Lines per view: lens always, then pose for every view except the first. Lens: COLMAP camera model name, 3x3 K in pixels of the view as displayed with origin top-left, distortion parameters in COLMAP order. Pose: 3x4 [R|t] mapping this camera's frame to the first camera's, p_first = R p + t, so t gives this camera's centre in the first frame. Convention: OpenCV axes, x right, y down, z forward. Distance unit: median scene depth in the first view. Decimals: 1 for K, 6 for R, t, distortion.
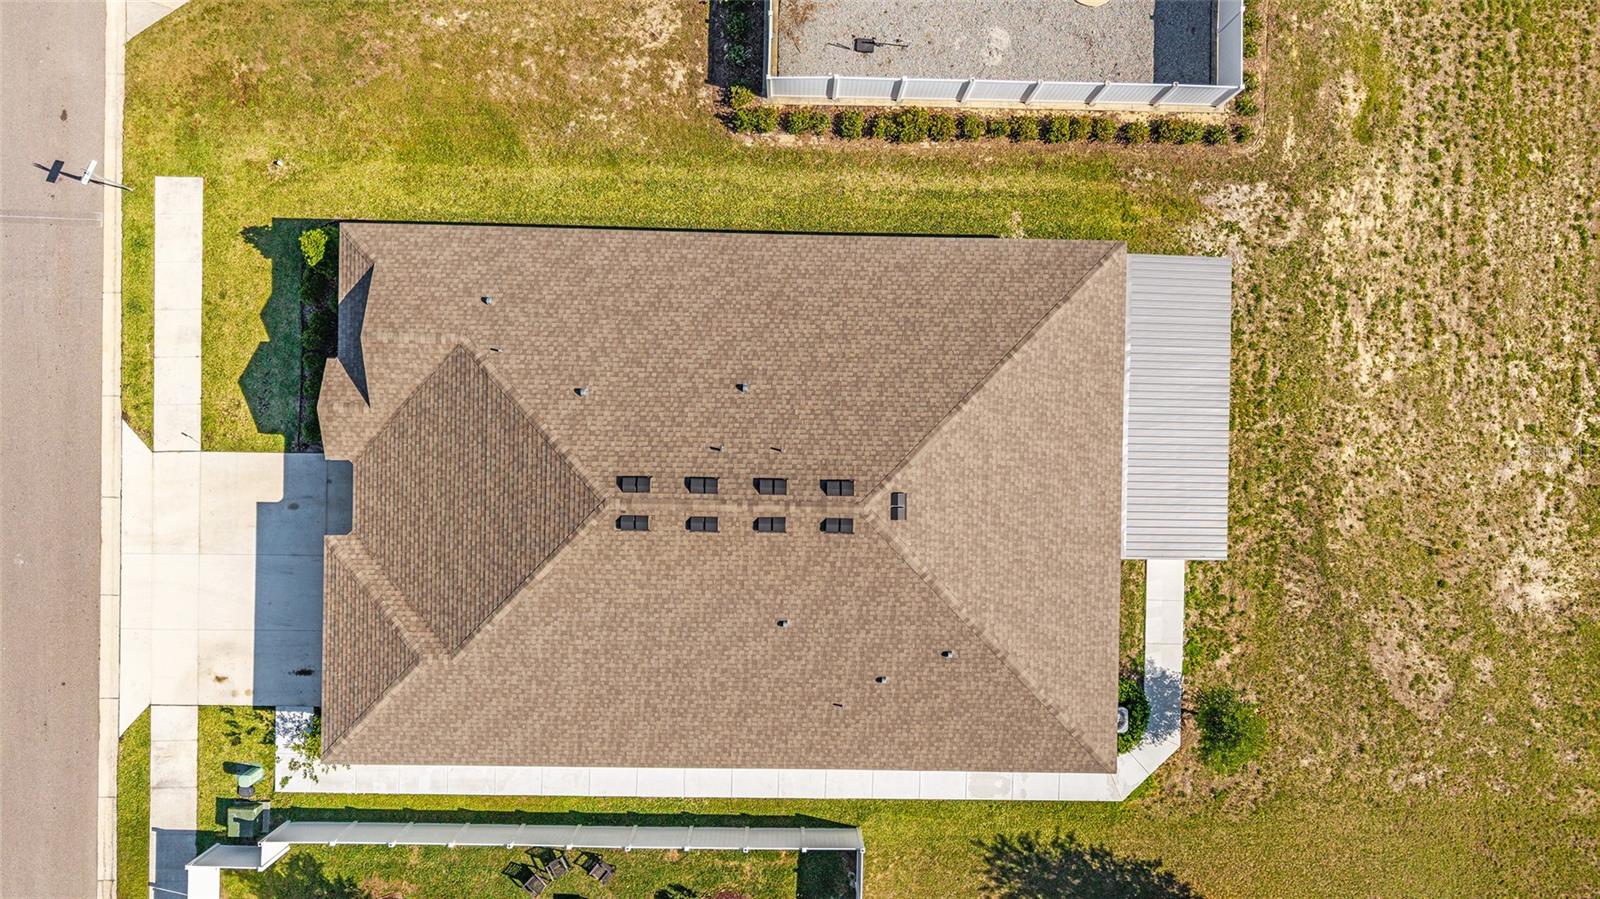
lens RADIAL K [[1038.8, 0, 800.0], [0, 1038.8, 449.5], [0, 0, 1]] dist [0.016876, -0.001604]
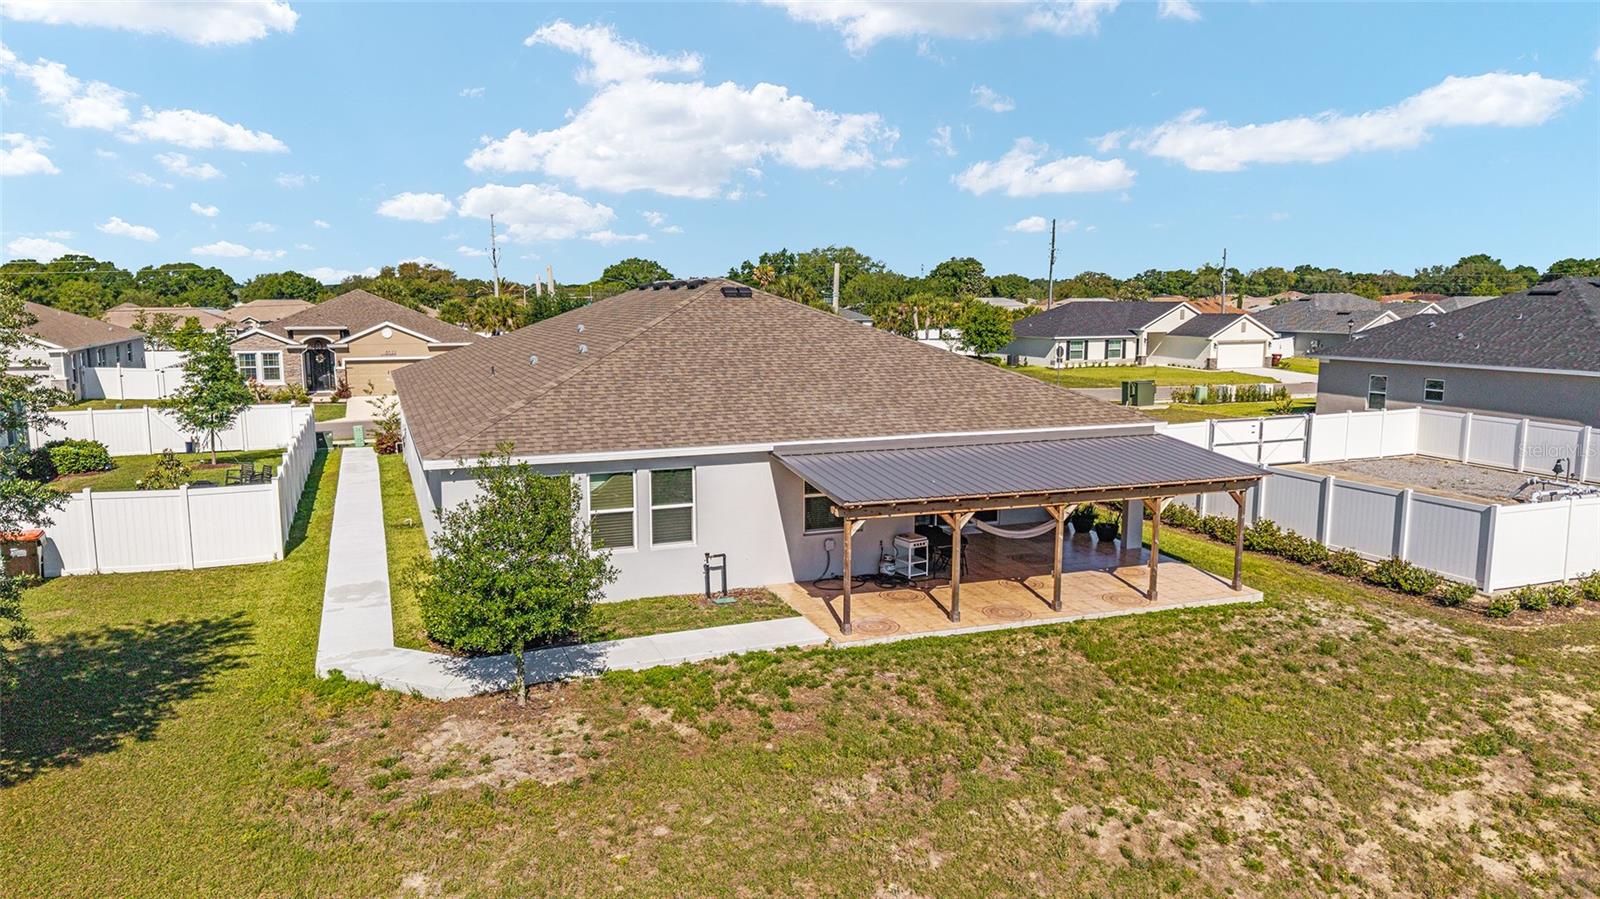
lens RADIAL K [[1071.2, 0, 800.0], [0, 1071.2, 449.5], [0, 0, 1]] dist [0.024472, -0.026238]
pose [[0.390077, 0.114056, -0.913691, 0.830753], [-0.920774, 0.052497, -0.386548, 0.313517], [0.003878, 0.992086, 0.125497, 0.826236]]
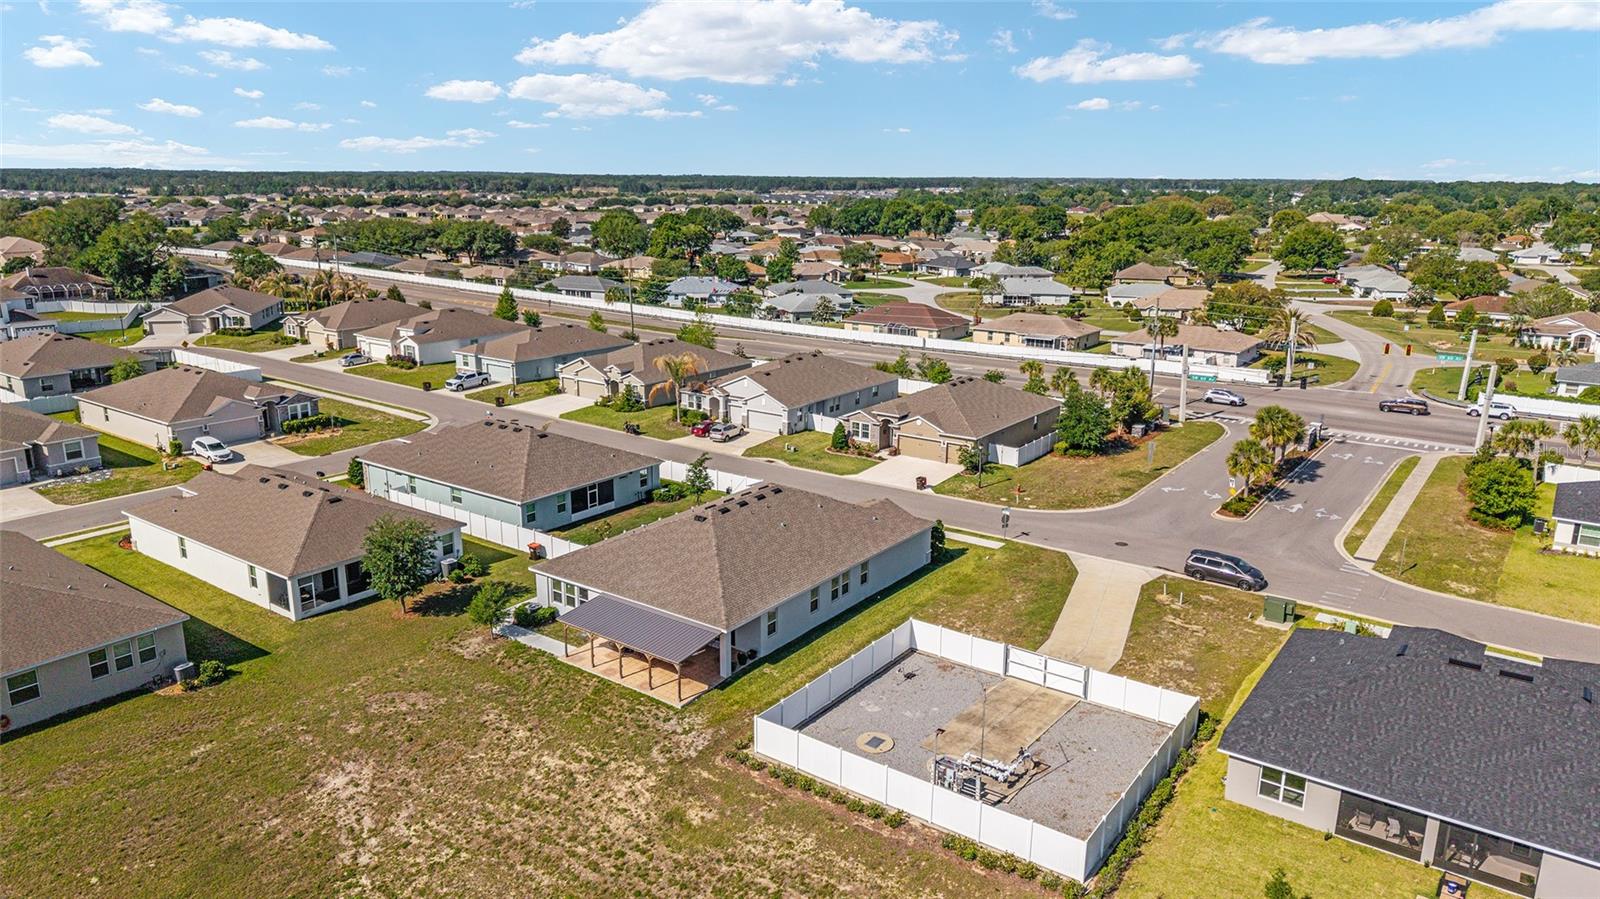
lens RADIAL K [[1040.8, 0, 802.0], [0, 1040.8, 526.5], [0, 0, 1]] dist [0.019071, -0.005401]
pose [[-0.571444, 0.239436, -0.784934, 1.429287], [-0.820371, -0.191183, 0.538925, -1.104972], [-0.021028, 0.951903, 0.305677, 0.251705]]
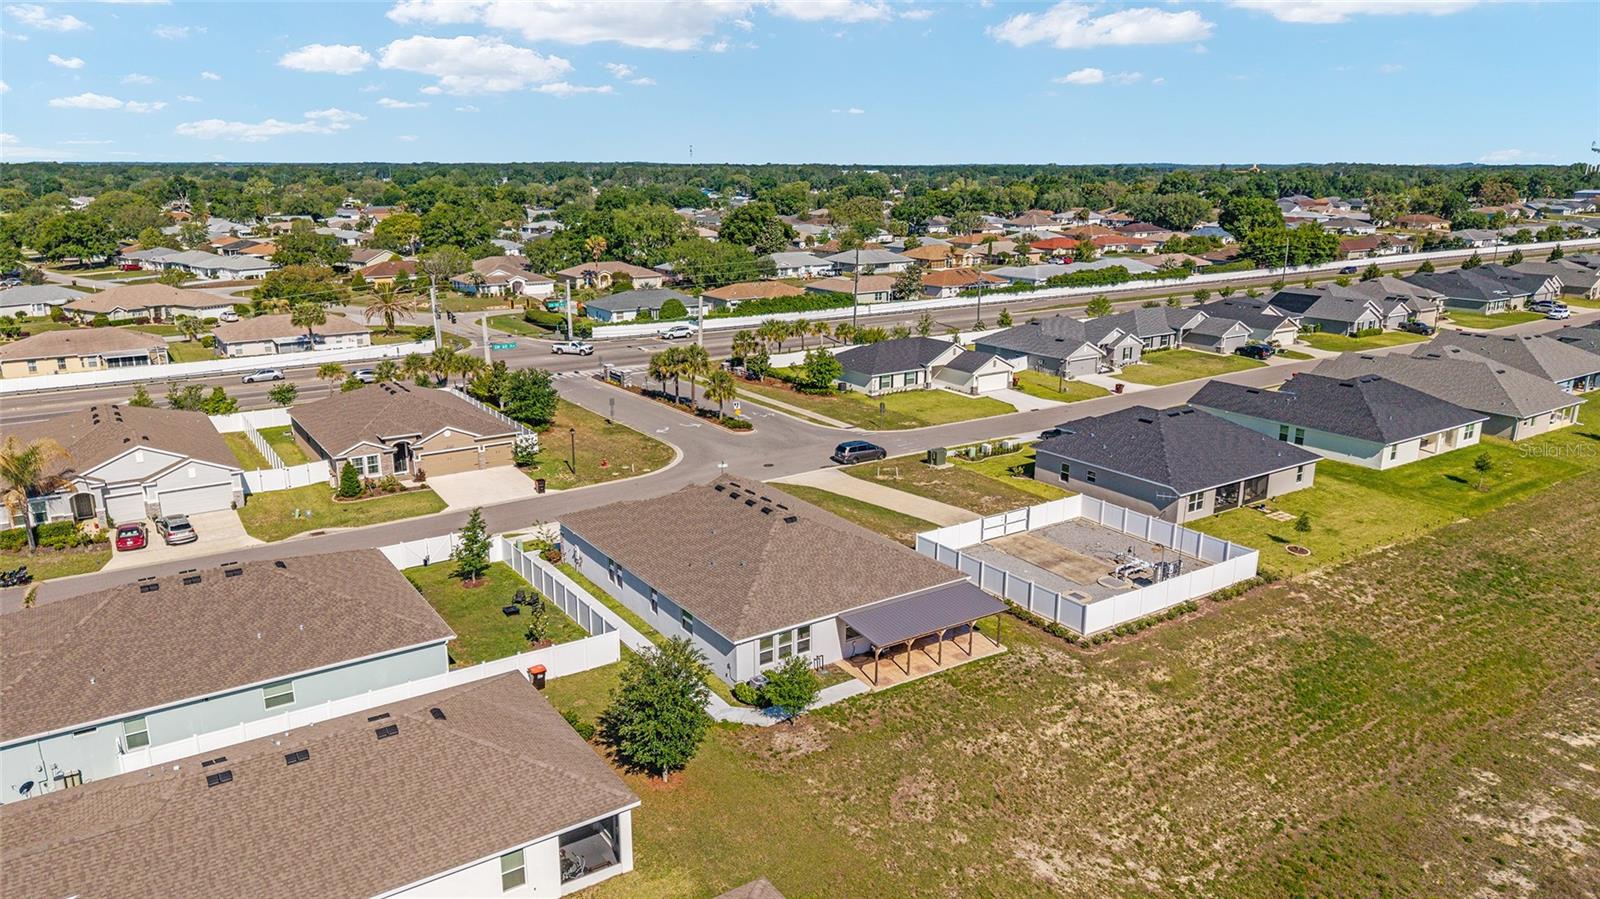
lens RADIAL K [[1061.9, 0, 800.0], [0, 1061.9, 449.5], [0, 0, 1]] dist [0.063506, -0.086168]
pose [[0.578920, 0.193938, -0.791985, 1.479051], [-0.815373, 0.142888, -0.561026, 1.017914], [0.004361, 0.970552, 0.240852, 0.264075]]
